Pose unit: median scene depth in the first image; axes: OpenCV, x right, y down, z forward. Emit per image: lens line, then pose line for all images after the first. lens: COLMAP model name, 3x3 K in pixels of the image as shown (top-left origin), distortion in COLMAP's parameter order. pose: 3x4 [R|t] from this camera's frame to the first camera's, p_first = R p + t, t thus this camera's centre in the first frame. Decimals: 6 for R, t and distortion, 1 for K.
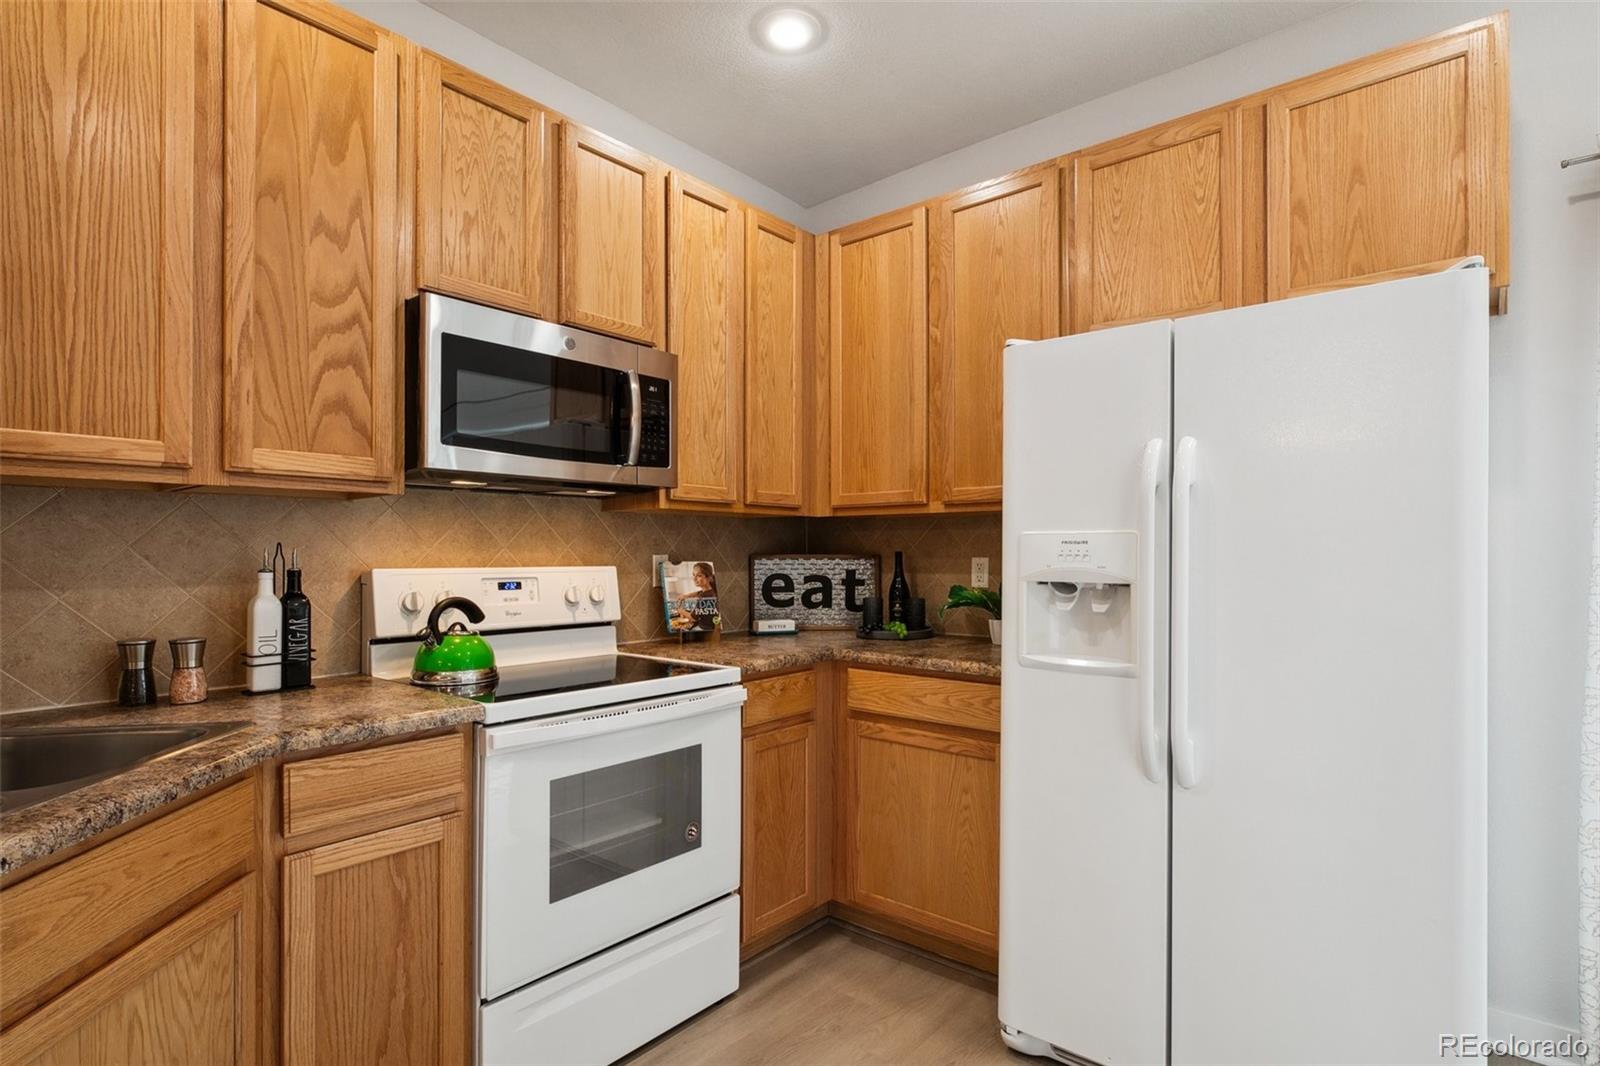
lens RADIAL K [[800.4, 0, 800.1], [0, 800.4, 548.0], [0, 0, 1]] dist [0.000887, -0.000549]
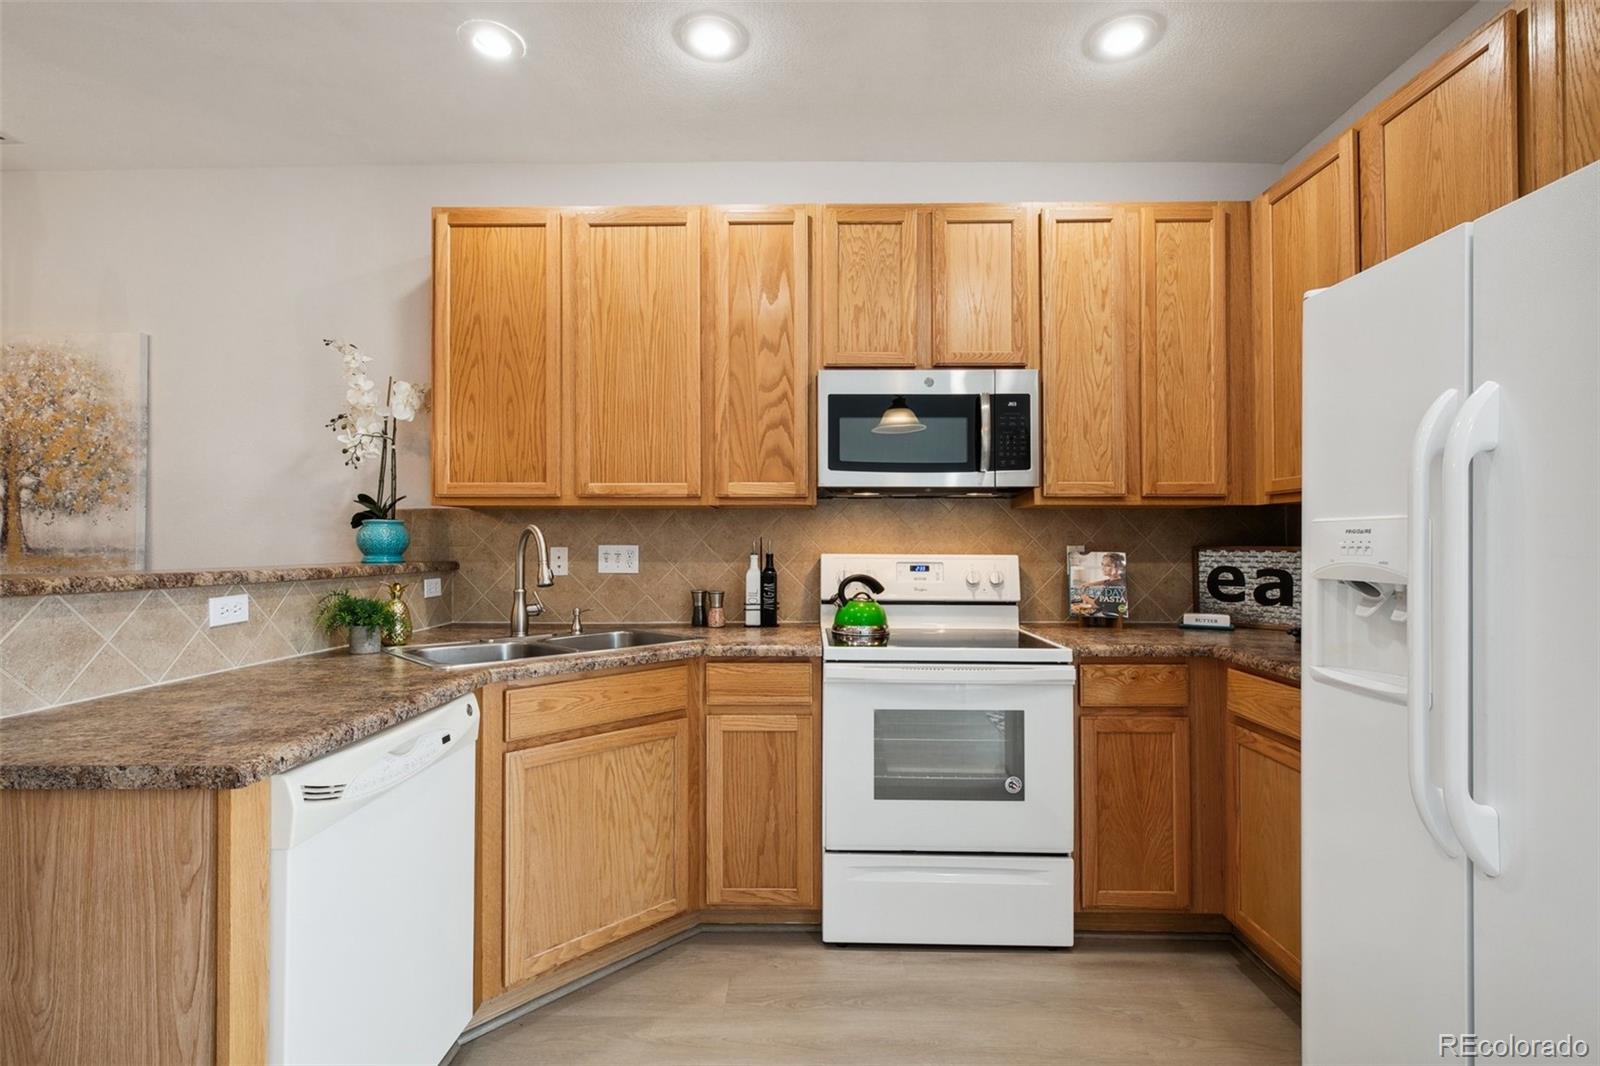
lens RADIAL K [[725.4, 0, 798.8], [0, 725.4, 534.8], [0, 0, 1]] dist [0.004798, -0.000233]
pose [[0.633694, -0.007717, -0.773546, 0.478871], [0.002457, 0.999965, -0.007963, 0.000601], [0.773580, 0.003146, 0.633691, 0.093022]]
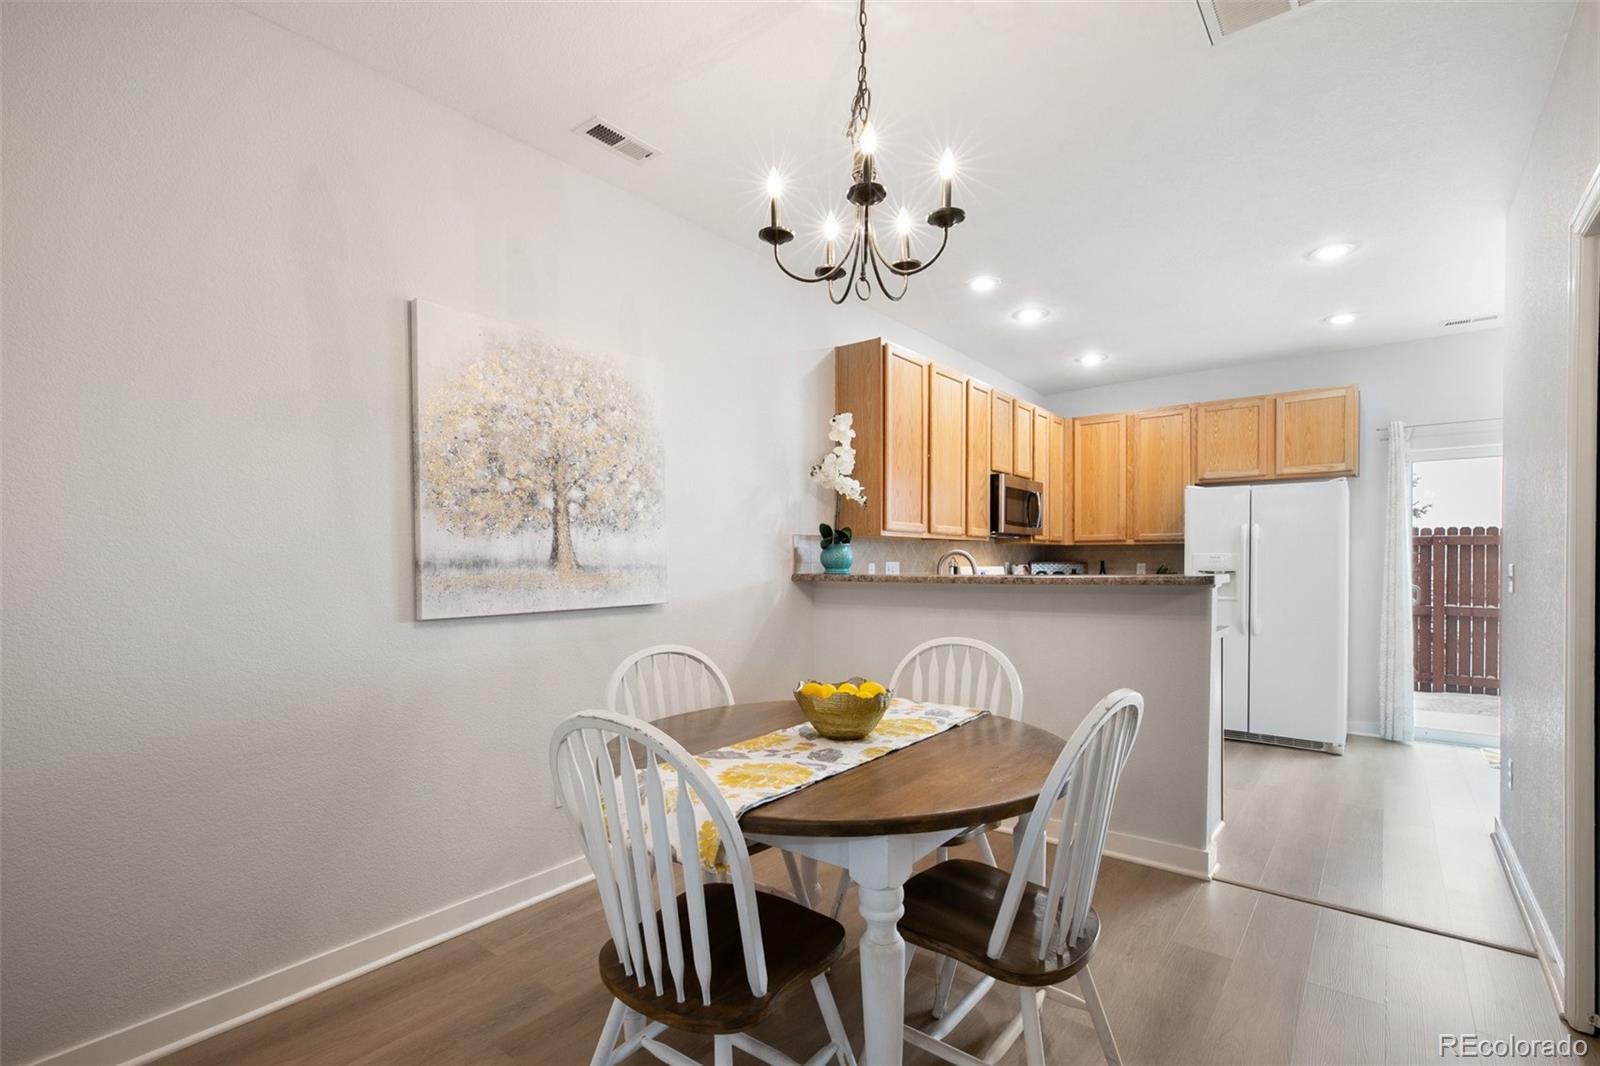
lens RADIAL K [[725.4, 0, 806.1], [0, 725.4, 565.7], [0, 0, 1]] dist [0.004798, -0.000233]
pose [[0.999590, -0.000790, 0.028610, -1.088579], [0.000551, 0.999965, 0.008370, 0.001556], [-0.028615, -0.008351, 0.999556, -1.438469]]
